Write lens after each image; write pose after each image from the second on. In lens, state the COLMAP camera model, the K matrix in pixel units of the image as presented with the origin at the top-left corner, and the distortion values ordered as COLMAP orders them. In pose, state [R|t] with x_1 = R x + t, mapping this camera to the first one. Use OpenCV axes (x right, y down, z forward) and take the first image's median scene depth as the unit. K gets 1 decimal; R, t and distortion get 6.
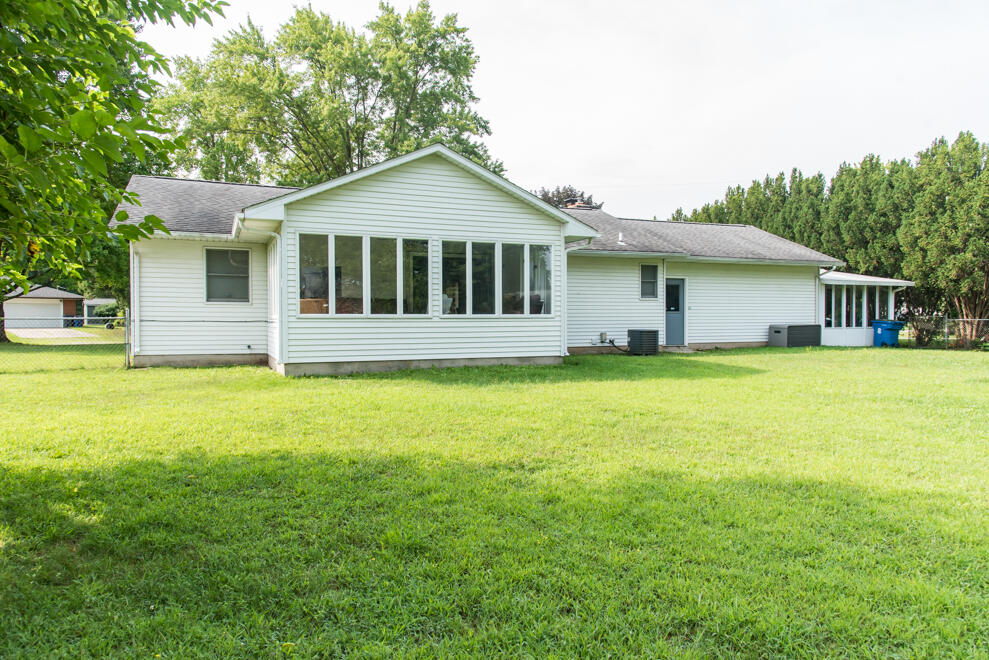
lens RADIAL K [[695.8, 0, 494.5], [0, 695.8, 330.0], [0, 0, 1]] dist [0.001145, 0.000300]
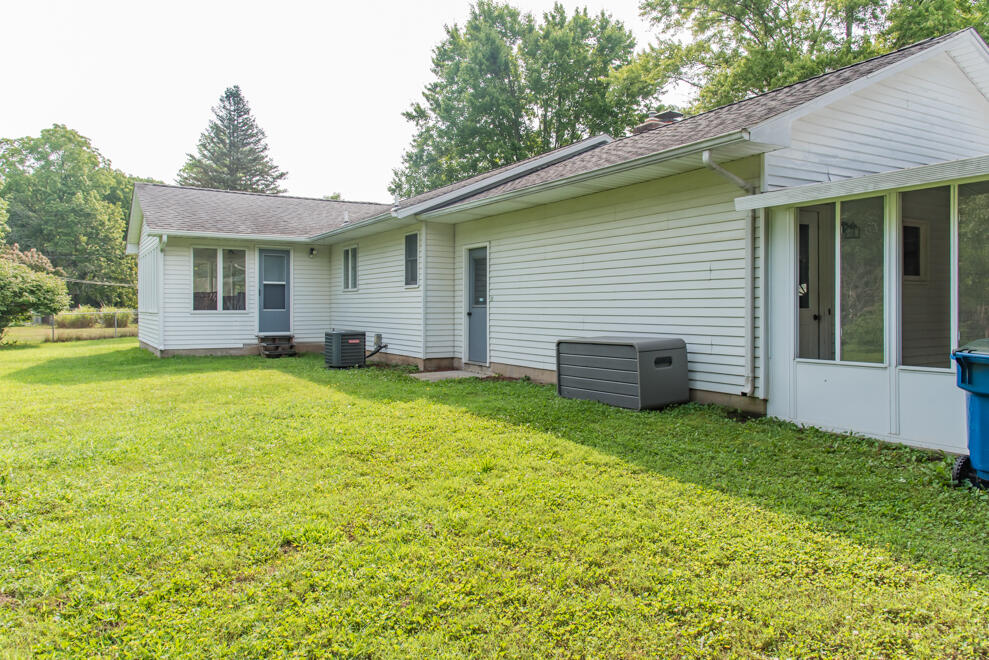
lens RADIAL K [[679.0, 0, 493.4], [0, 679.0, 306.7], [0, 0, 1]] dist [0.003435, 0.000694]
pose [[0.102163, 0.003593, -0.994761, 1.081771], [-0.014463, 0.999893, 0.002126, -0.035088], [0.994663, 0.014170, 0.102204, 1.267386]]
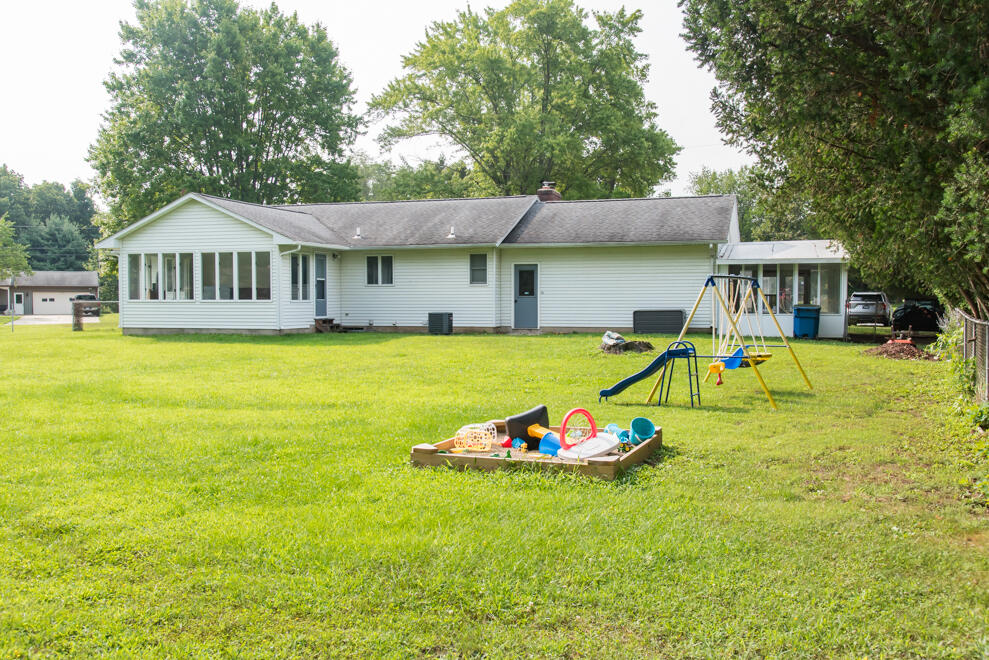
lens RADIAL K [[943.9, 0, 494.5], [0, 943.9, 330.0], [0, 0, 1]] dist [-0.007027, -0.001100]
pose [[0.728960, 0.020441, -0.684252, 1.585855], [-0.013211, 0.999788, 0.015792, 0.002871], [0.684429, -0.002472, 0.729075, -0.082618]]
